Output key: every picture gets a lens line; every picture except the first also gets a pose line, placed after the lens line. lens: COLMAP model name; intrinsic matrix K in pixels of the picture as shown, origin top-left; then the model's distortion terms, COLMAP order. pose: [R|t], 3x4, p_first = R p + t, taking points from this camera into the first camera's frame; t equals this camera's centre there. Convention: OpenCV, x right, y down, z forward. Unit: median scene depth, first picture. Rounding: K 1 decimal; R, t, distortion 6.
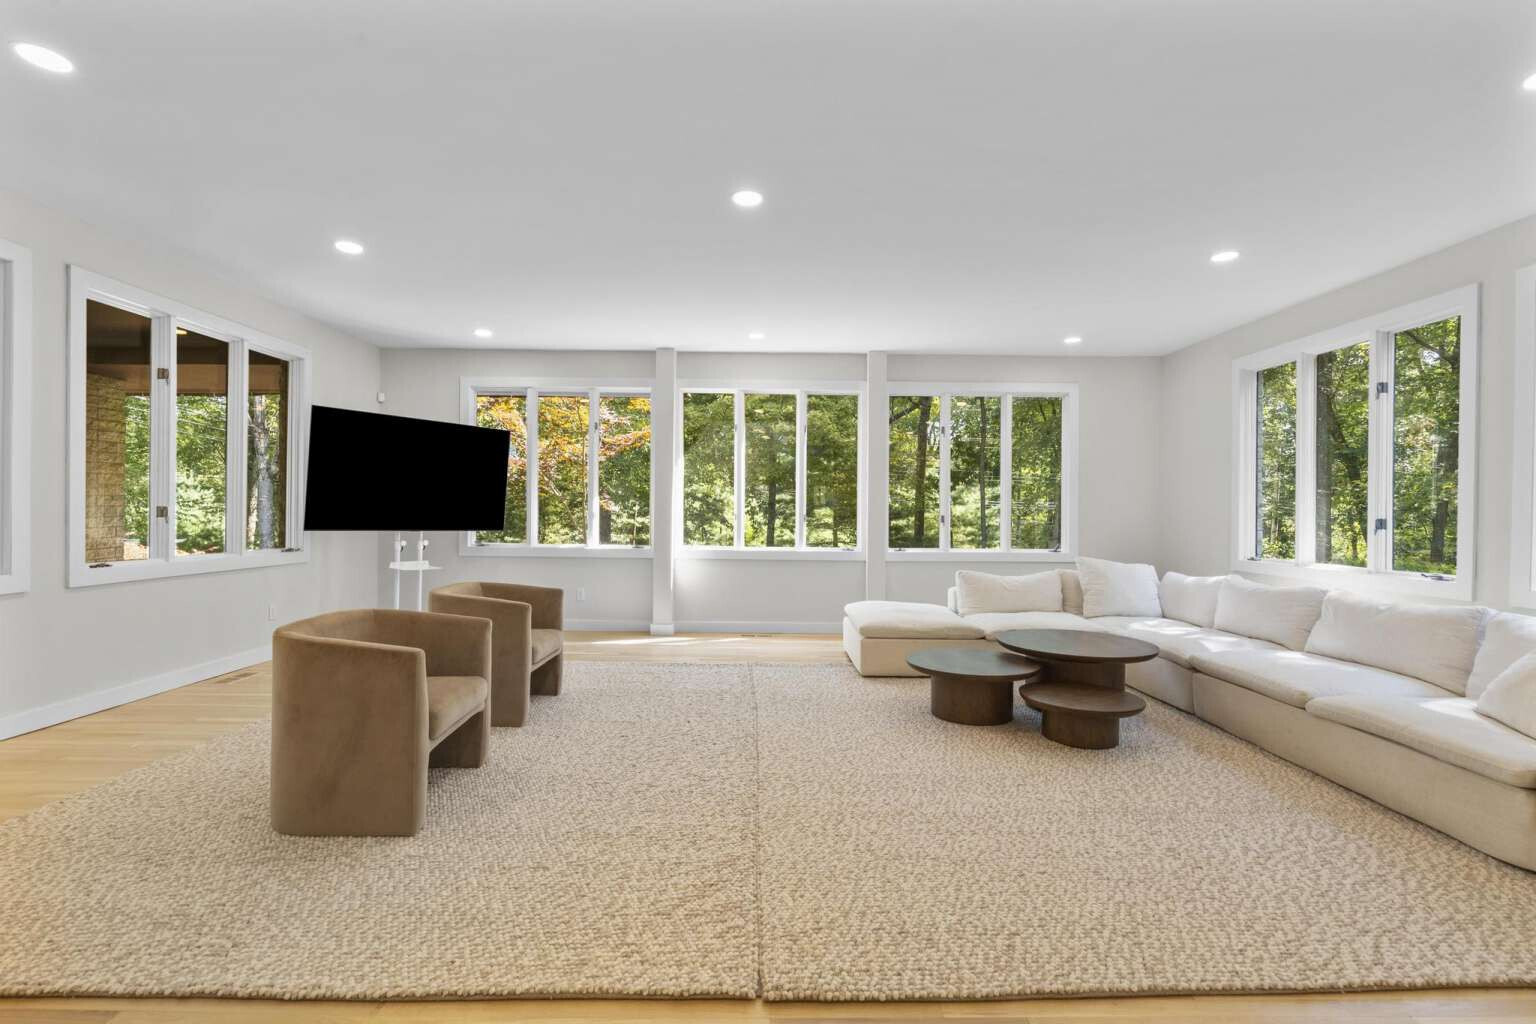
lens RADIAL K [[688.1, 0, 765.3], [0, 688.1, 513.7], [0, 0, 1]] dist [-0.003376, 0.000992]
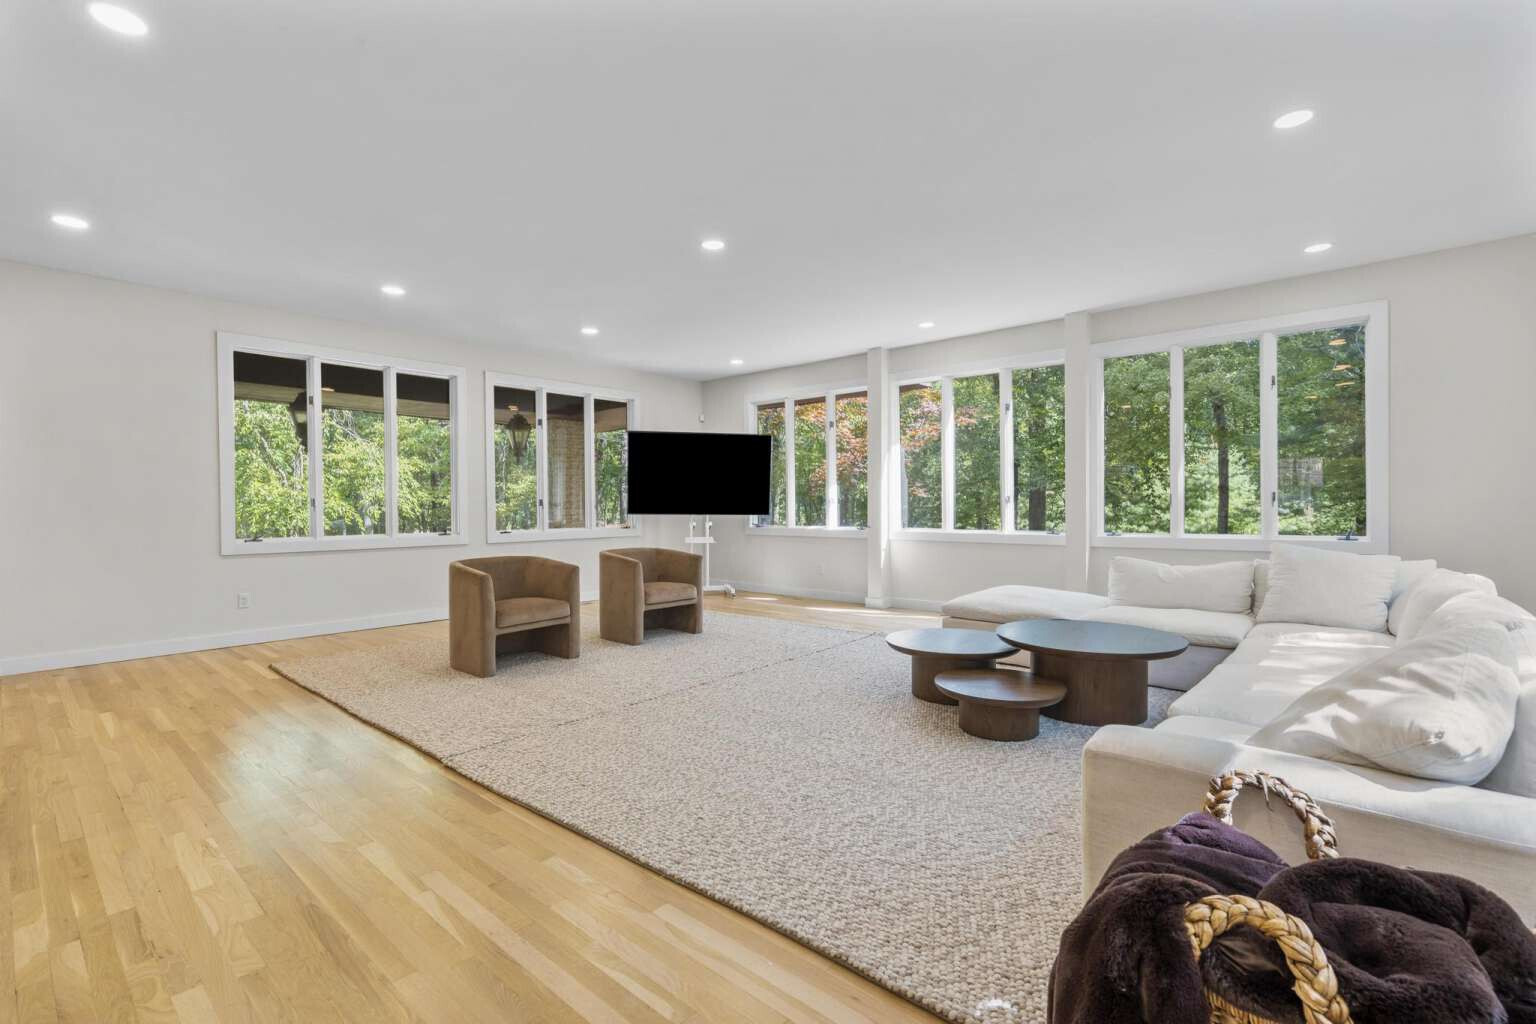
lens RADIAL K [[688.1, 0, 766.2], [0, 688.1, 507.4], [0, 0, 1]] dist [-0.003376, 0.000992]
pose [[0.746356, -0.012349, -0.665433, 0.554193], [0.013547, 0.999903, -0.003361, 0.019157], [0.665409, -0.006507, 0.746450, 0.071842]]
